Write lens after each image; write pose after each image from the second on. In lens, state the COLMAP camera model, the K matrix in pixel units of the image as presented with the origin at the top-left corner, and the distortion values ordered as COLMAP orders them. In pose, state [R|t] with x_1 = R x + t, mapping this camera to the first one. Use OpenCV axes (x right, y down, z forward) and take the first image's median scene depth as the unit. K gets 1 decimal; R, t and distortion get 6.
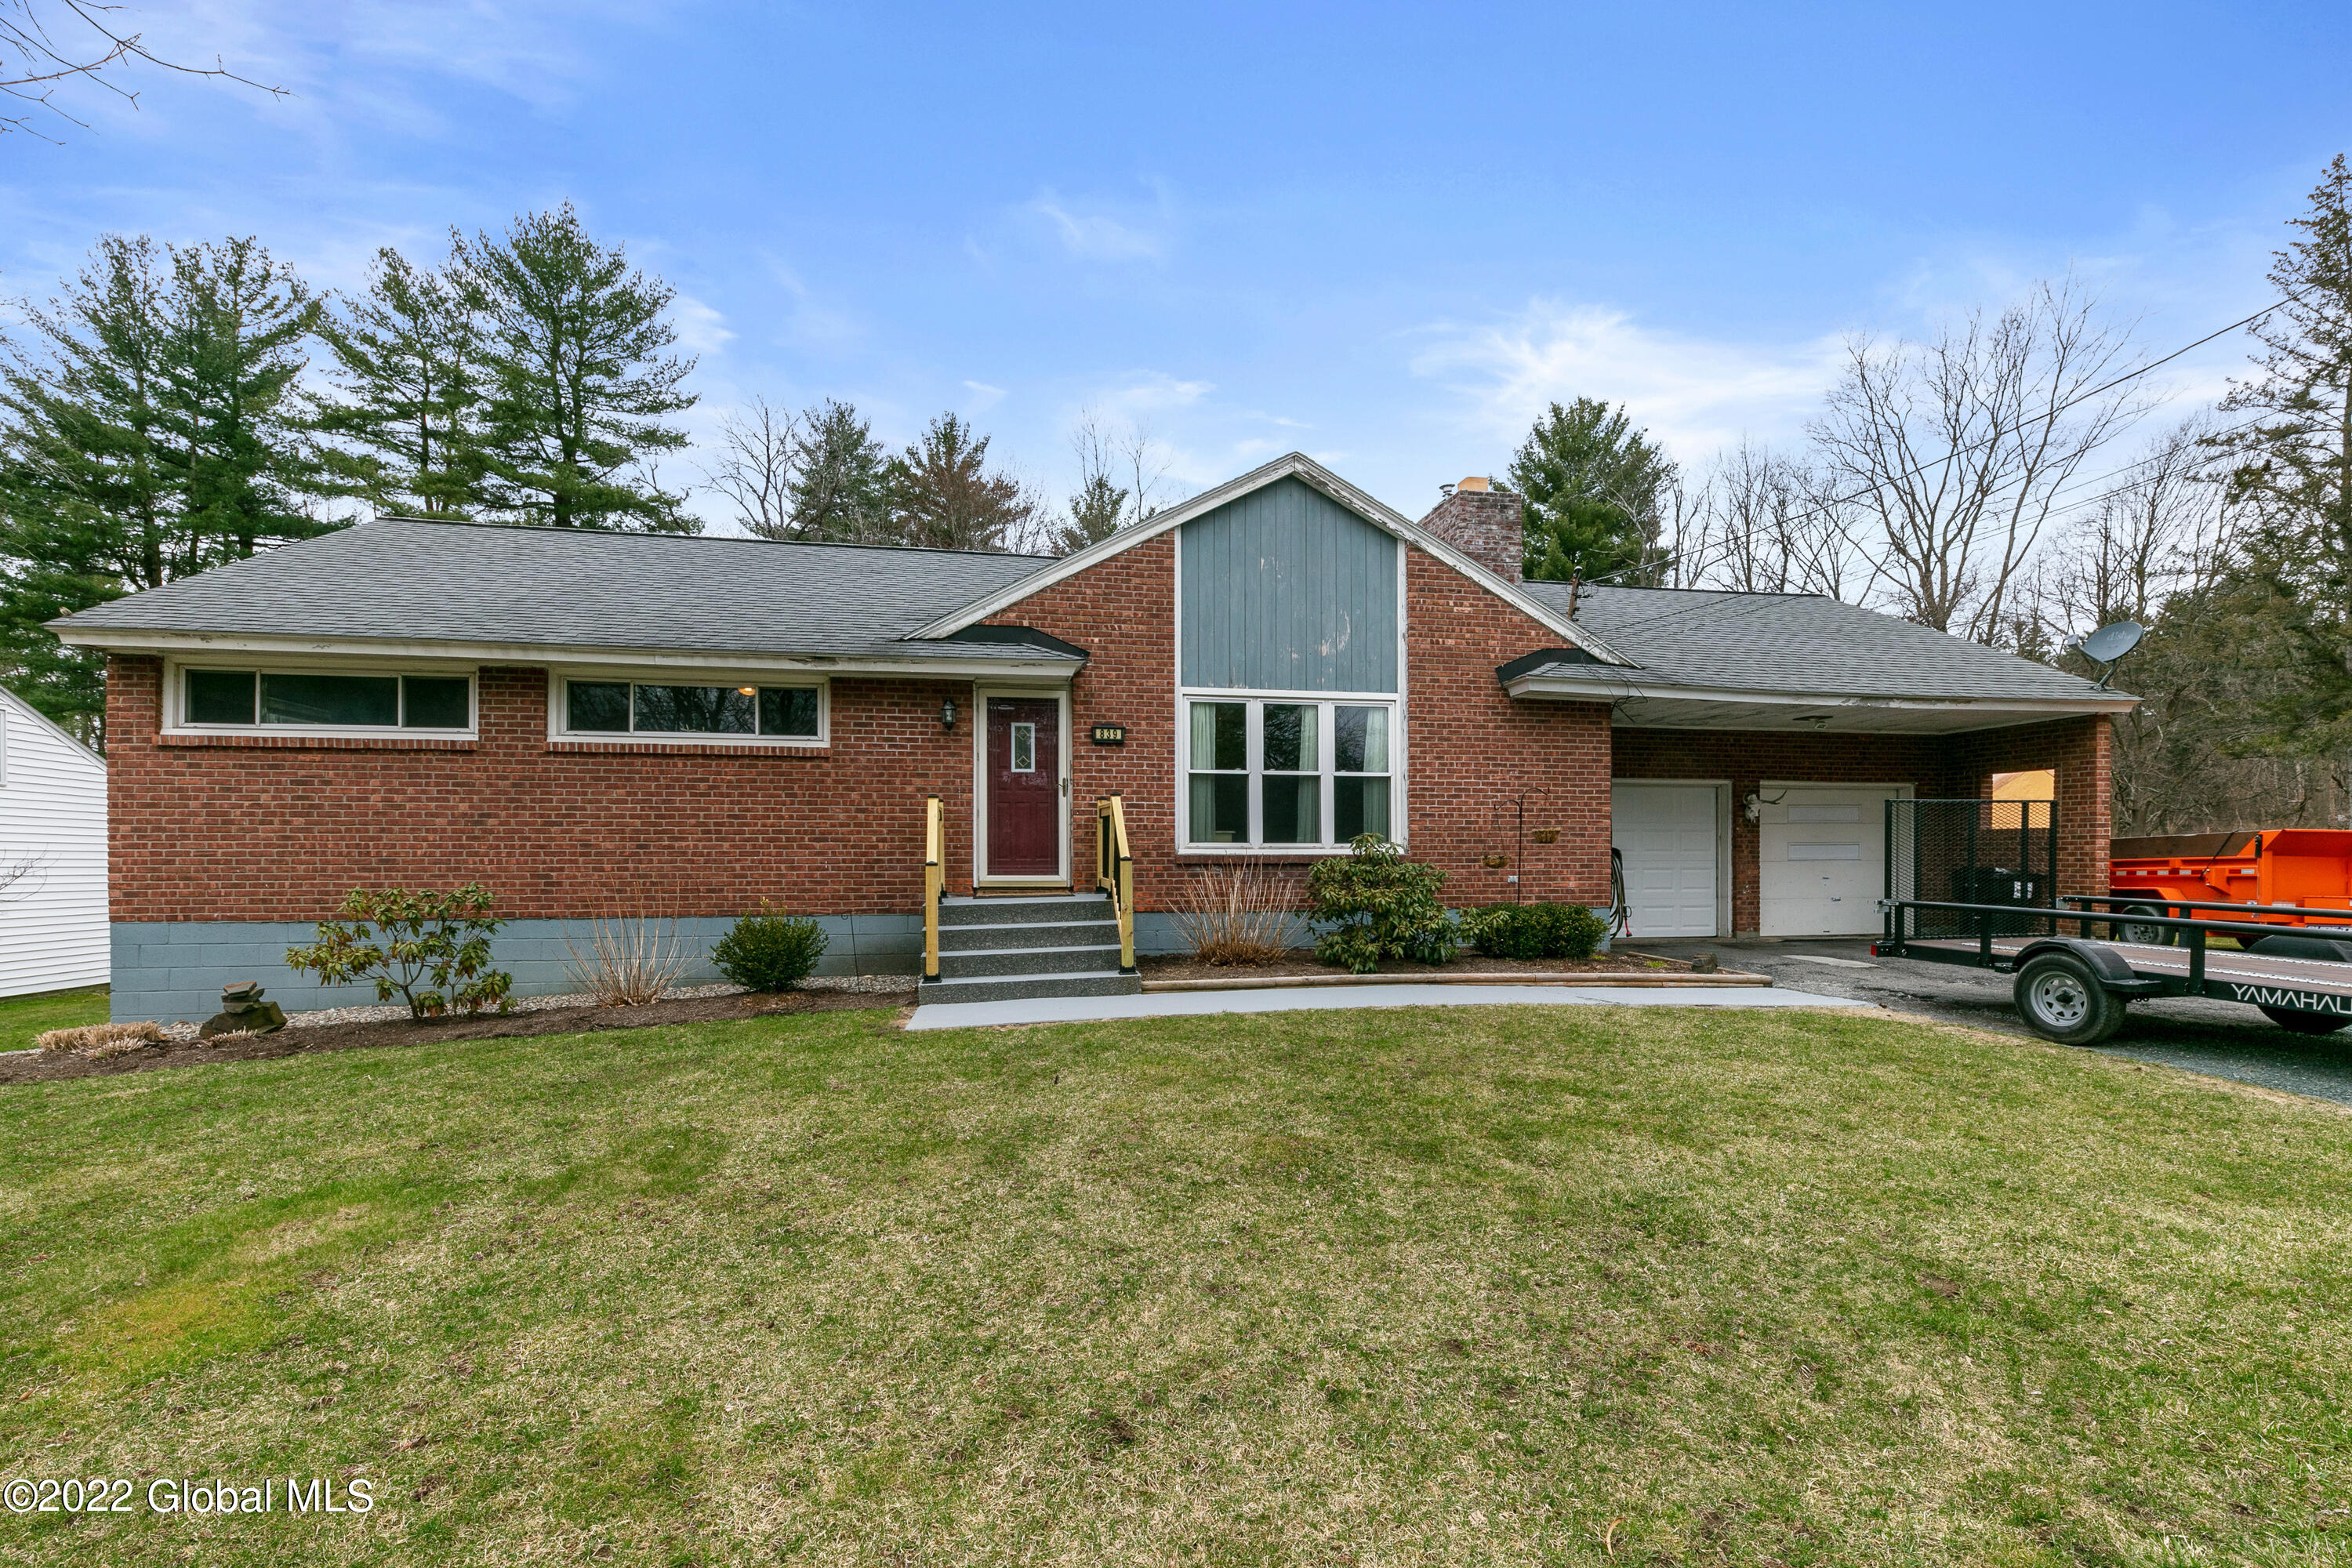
lens RADIAL K [[1004.4, 0, 1178.2], [0, 1004.4, 868.7], [0, 0, 1]] dist [0.012219, -0.008606]
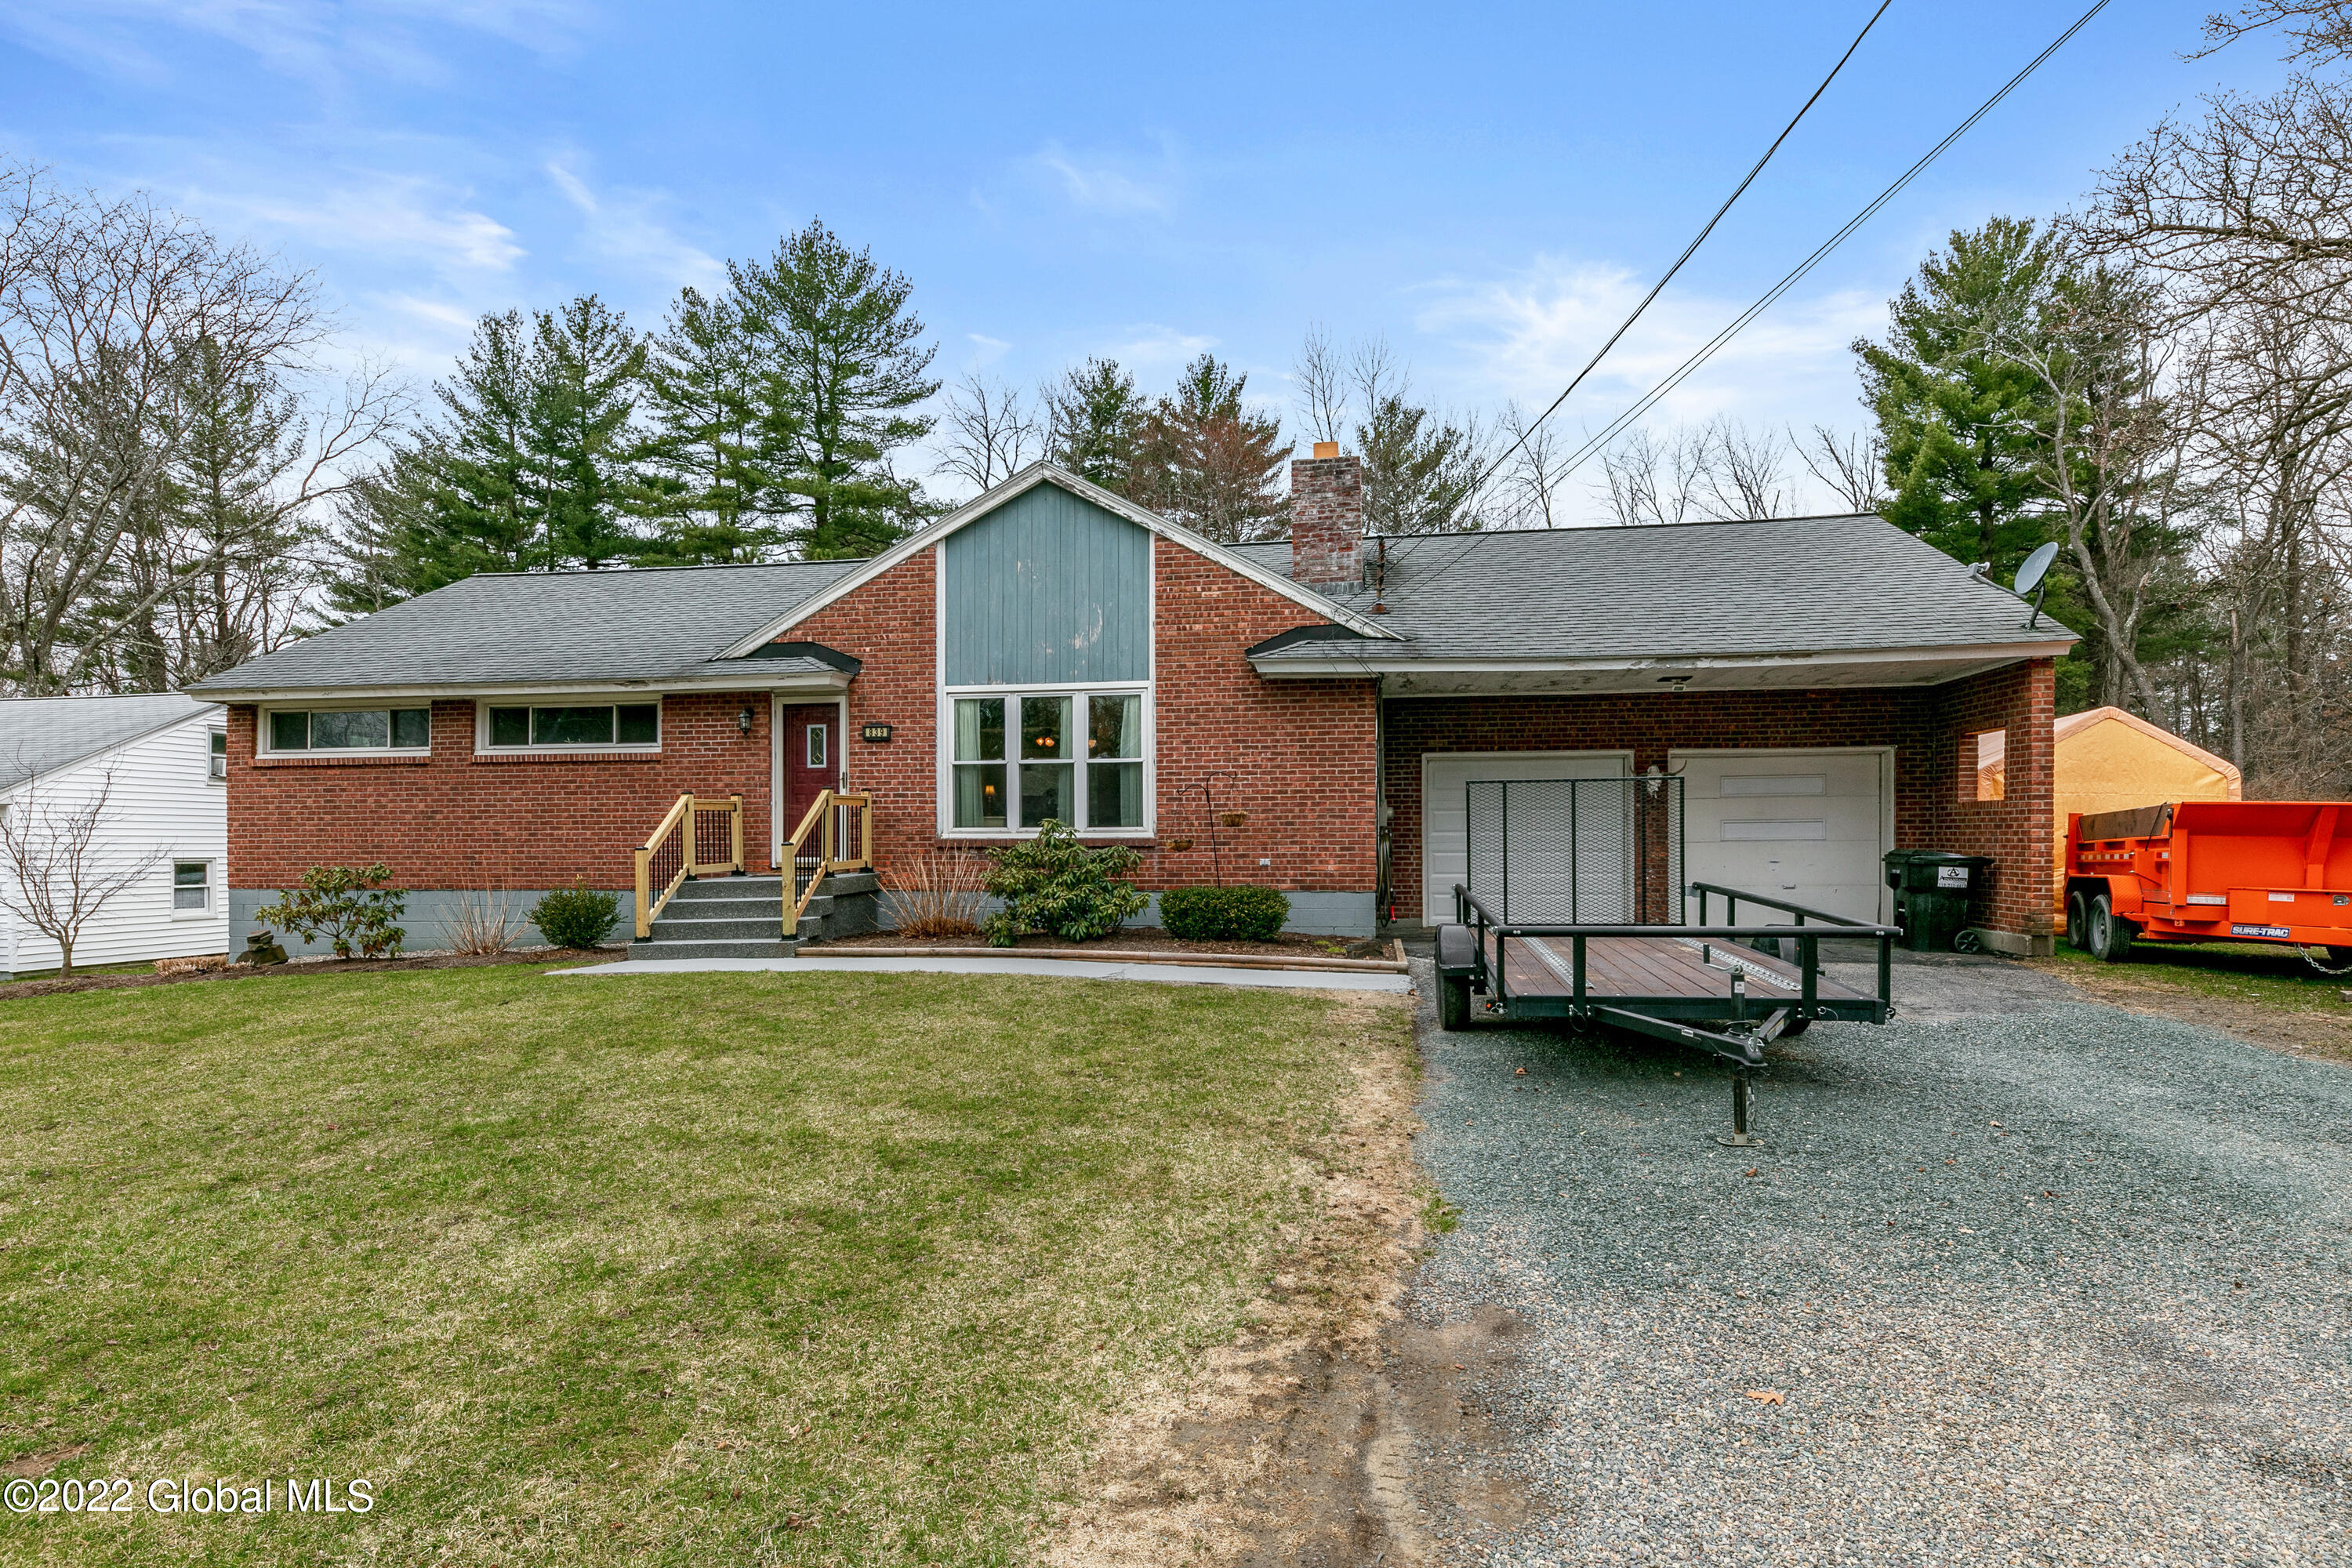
lens RADIAL K [[1158.8, 0, 1167.8], [0, 1158.8, 845.7], [0, 0, 1]] dist [0.004689, -0.000259]
pose [[0.942163, -0.001305, -0.335151, 0.624223], [0.000874, 0.999999, -0.001437, -0.004214], [0.335153, 0.001061, 0.942163, -0.105551]]
